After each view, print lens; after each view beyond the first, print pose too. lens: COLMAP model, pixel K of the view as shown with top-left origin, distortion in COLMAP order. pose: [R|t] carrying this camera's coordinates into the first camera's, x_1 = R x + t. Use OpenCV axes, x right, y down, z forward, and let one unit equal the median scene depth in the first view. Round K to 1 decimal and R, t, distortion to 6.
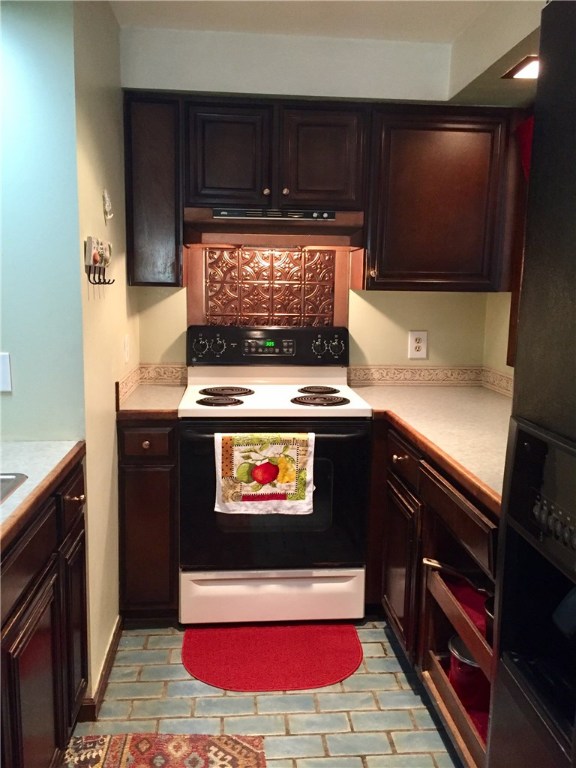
lens RADIAL K [[654.9, 0, 288.0], [0, 654.9, 384.0], [0, 0, 1]] dist [0.083930, -0.108685]
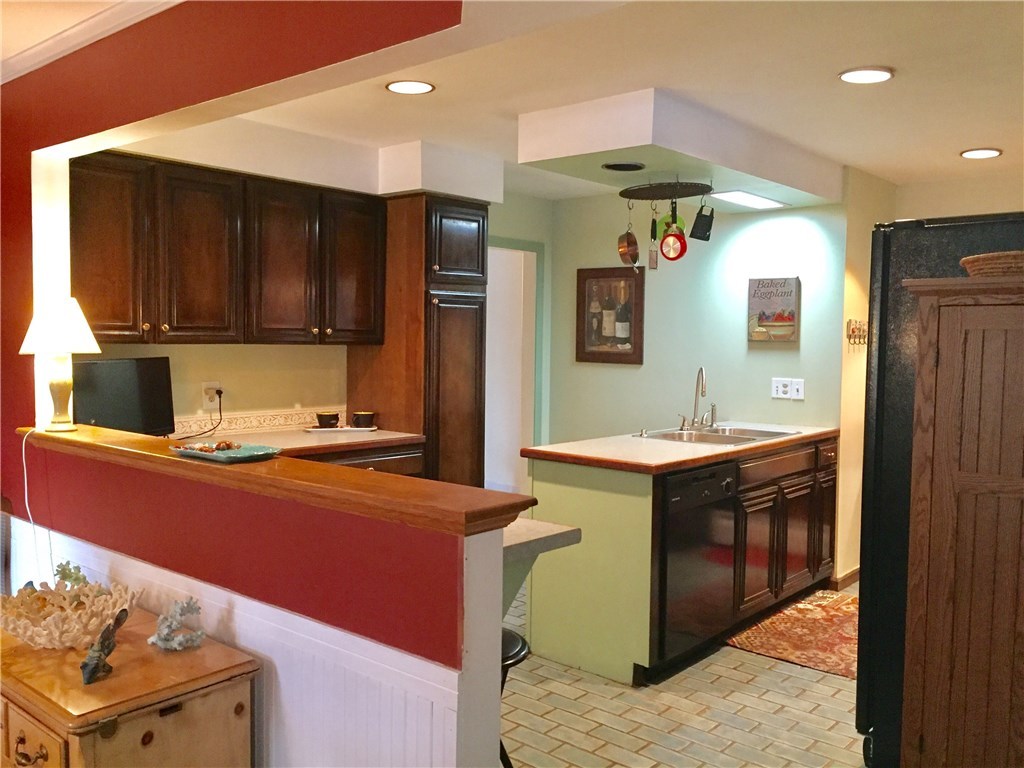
lens RADIAL K [[873.3, 0, 512.0], [0, 873.3, 384.0], [0, 0, 1]] dist [0.083930, -0.108685]
pose [[0.695758, 0.025805, -0.717812, 0.651407], [-0.103899, 0.992460, -0.065028, 0.173314], [0.710722, 0.119824, 0.693193, -1.089706]]
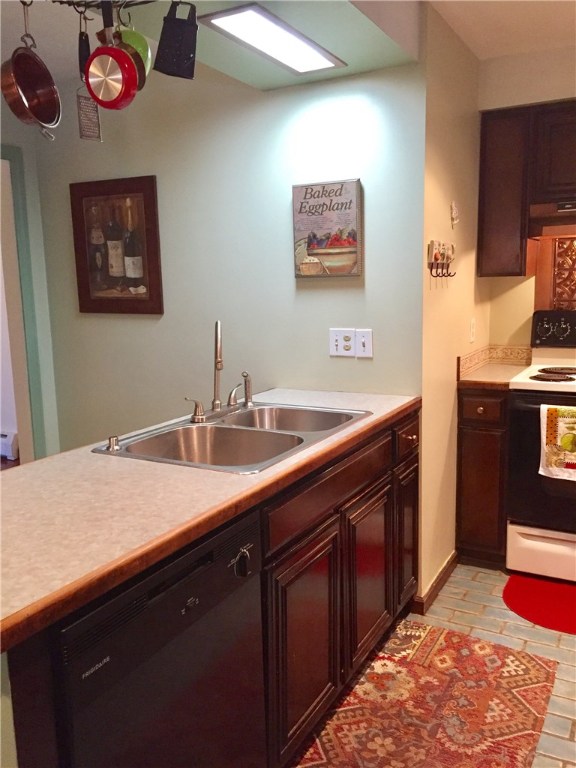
lens RADIAL K [[654.9, 0, 288.0], [0, 654.9, 384.0], [0, 0, 1]] dist [0.083930, -0.108685]
pose [[0.828210, 0.049187, -0.558255, 0.160265], [-0.045482, 0.998754, 0.020522, 0.036400], [0.558569, 0.008394, 0.829415, -0.185370]]
